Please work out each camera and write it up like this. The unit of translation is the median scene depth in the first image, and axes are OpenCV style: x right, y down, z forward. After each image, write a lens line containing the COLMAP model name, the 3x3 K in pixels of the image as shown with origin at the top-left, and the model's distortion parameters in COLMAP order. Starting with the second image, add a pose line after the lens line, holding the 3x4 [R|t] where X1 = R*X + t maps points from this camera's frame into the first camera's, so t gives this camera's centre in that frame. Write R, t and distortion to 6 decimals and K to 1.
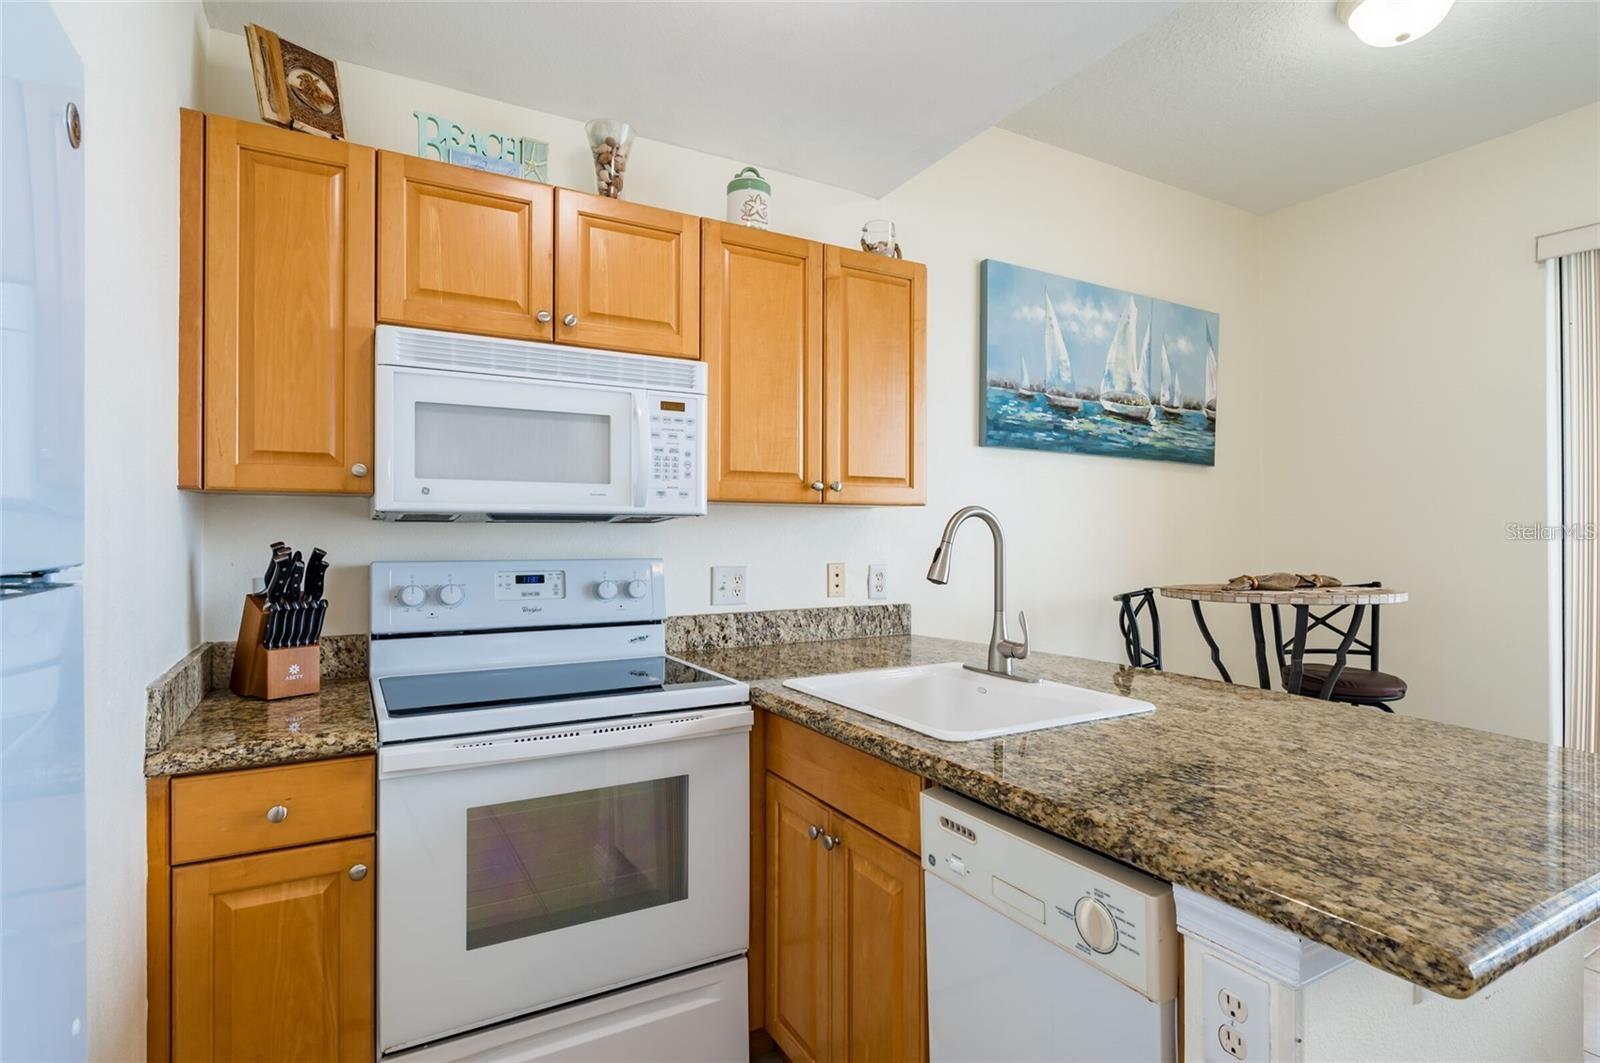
lens RADIAL K [[812.0, 0, 808.2], [0, 812.0, 529.5], [0, 0, 1]] dist [-0.002180, -0.001558]
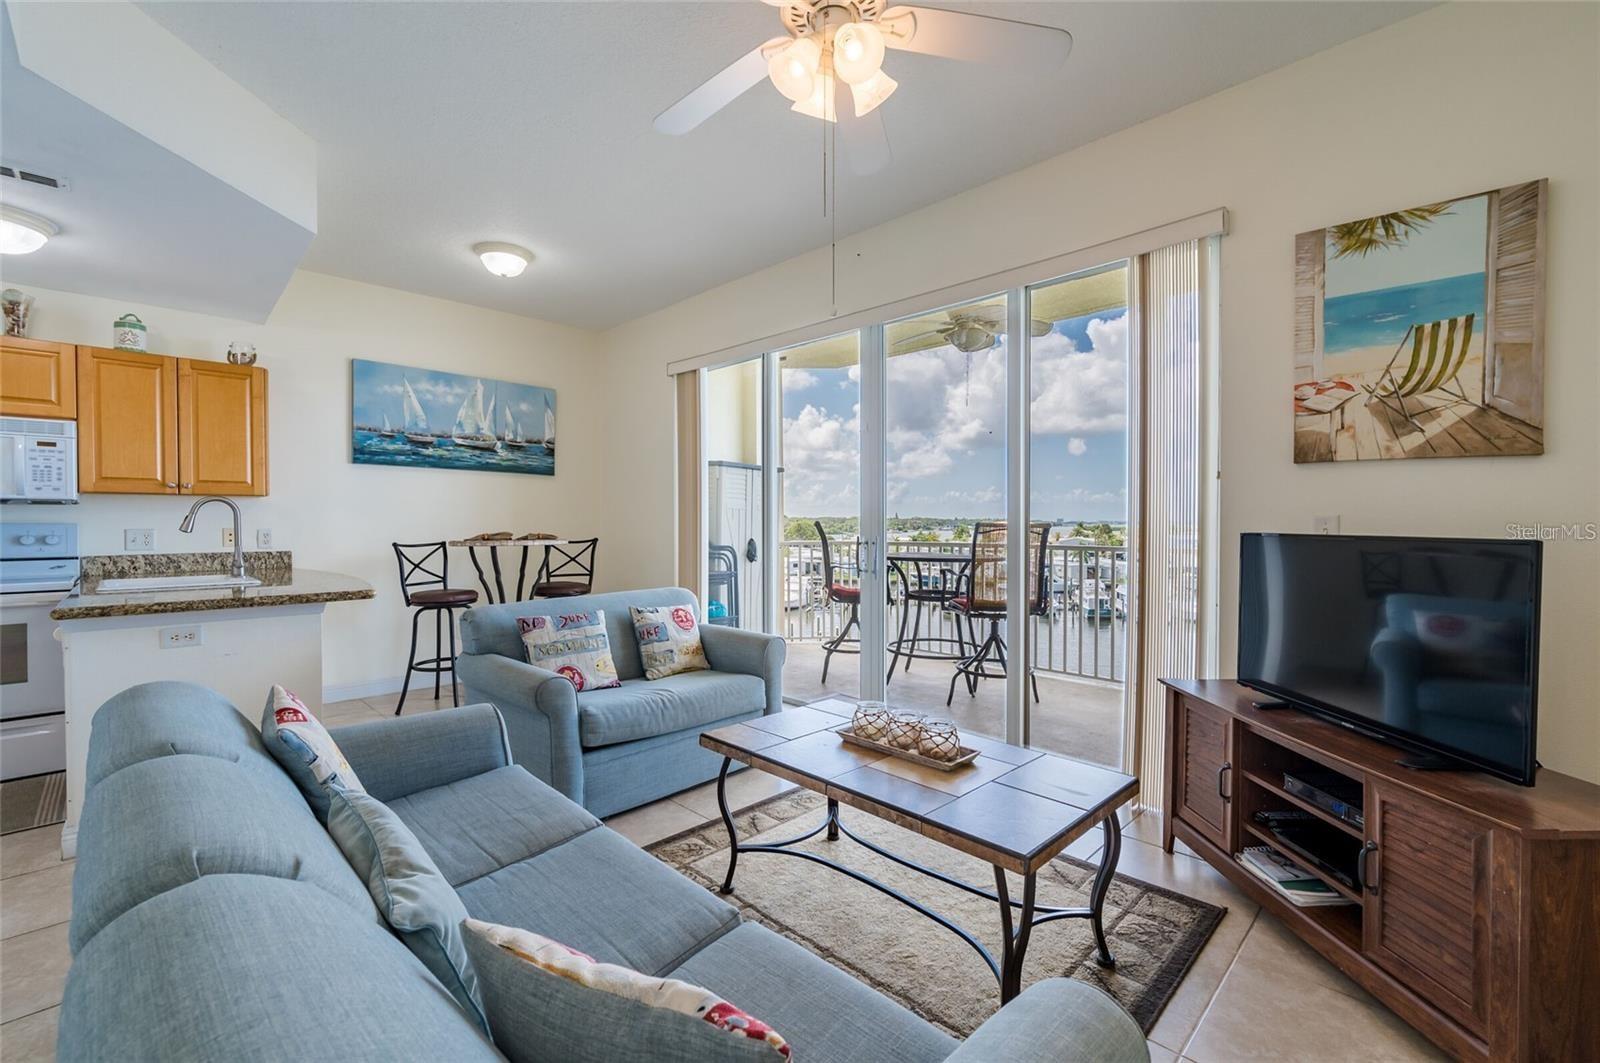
lens RADIAL K [[682.1, 0, 795.0], [0, 682.1, 531.5], [0, 0, 1]] dist [-0.000227, -0.000410]
pose [[0.967480, -0.006289, 0.252867, 0.969404], [0.001767, 0.999835, 0.018105, 0.026964], [-0.252939, -0.017070, 0.967332, -0.875500]]
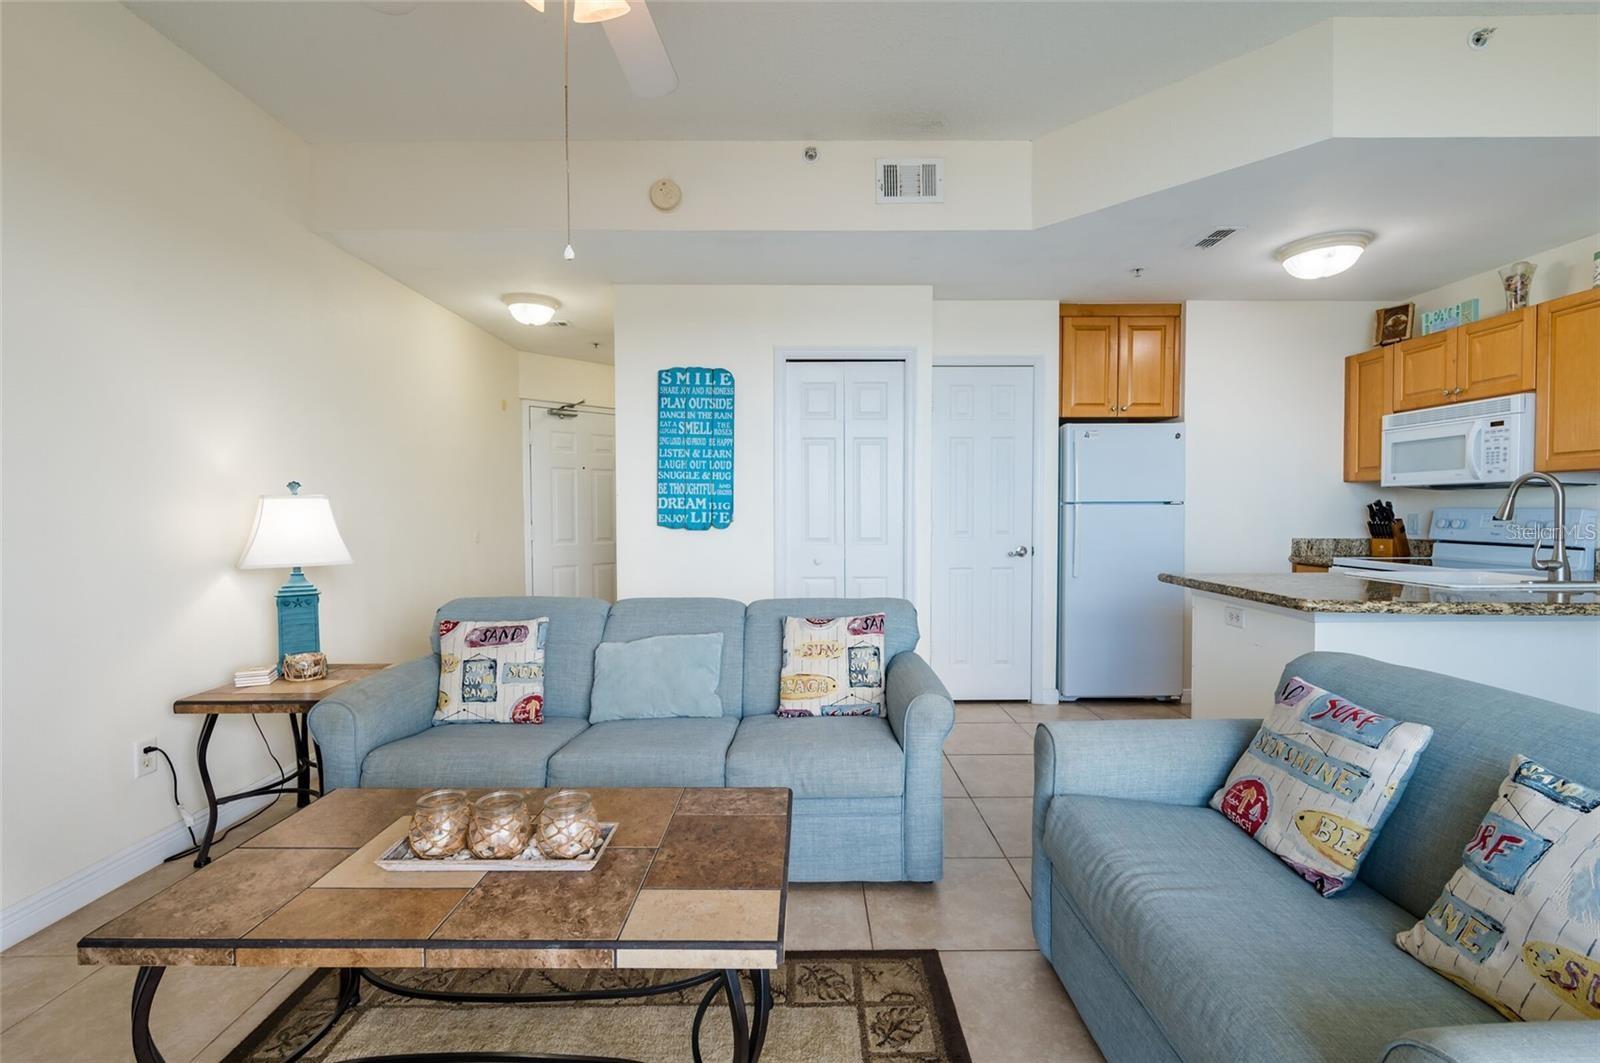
lens RADIAL K [[706.4, 0, 800.0], [0, 706.4, 531.5], [0, 0, 1]] dist [-0.008245, 0.000050]
pose [[-0.500210, 0.027713, -0.865461, 1.675738], [0.006382, 0.999579, 0.028319, 0.031434], [0.865881, 0.008642, -0.500176, 0.357162]]
